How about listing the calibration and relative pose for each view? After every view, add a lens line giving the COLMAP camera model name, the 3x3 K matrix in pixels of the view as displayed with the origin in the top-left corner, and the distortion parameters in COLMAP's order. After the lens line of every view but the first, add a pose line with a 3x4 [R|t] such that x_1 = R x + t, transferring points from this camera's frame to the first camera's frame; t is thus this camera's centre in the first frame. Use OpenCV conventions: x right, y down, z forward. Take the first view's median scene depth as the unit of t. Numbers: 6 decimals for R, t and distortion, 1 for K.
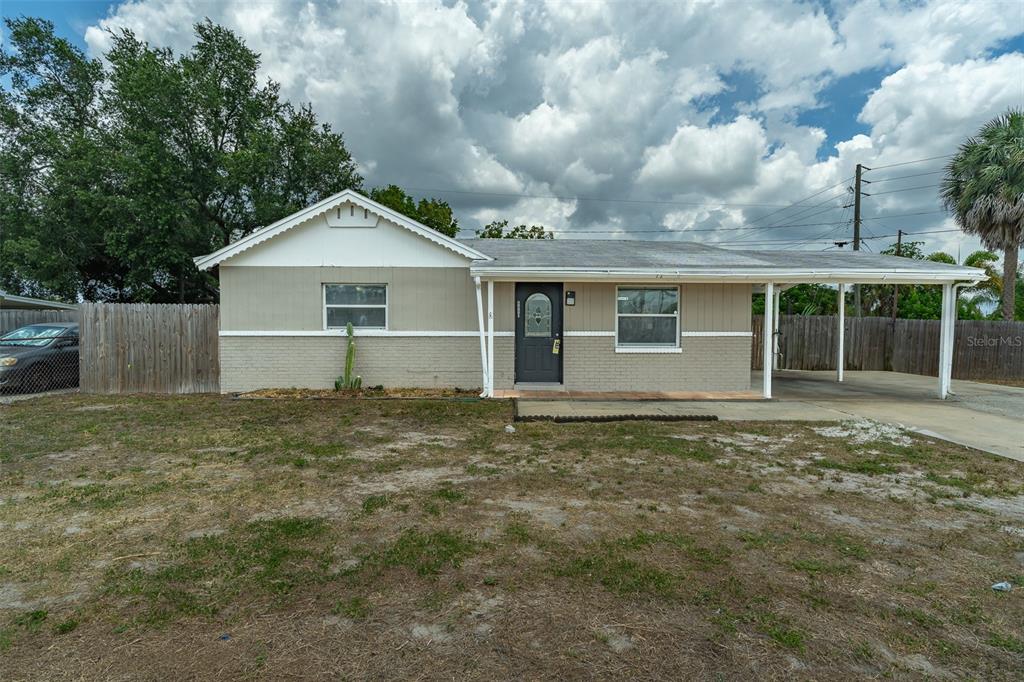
lens RADIAL K [[514.5, 0, 511.8], [0, 514.5, 339.9], [0, 0, 1]] dist [-0.000471, 0.000352]
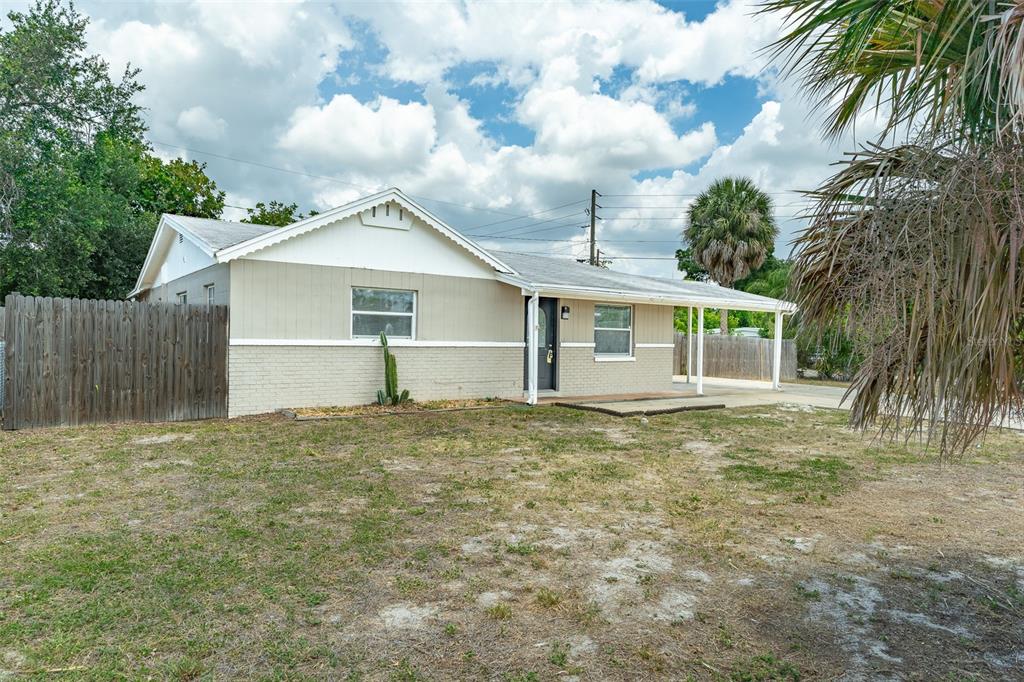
lens RADIAL K [[659.6, 0, 512.5], [0, 659.6, 342.7], [0, 0, 1]] dist [0.002226, -0.000214]
pose [[0.809516, 0.006974, 0.587057, -0.810630], [0.000471, 0.999921, -0.012529, 0.001292], [-0.587098, 0.010419, 0.809449, -0.083953]]
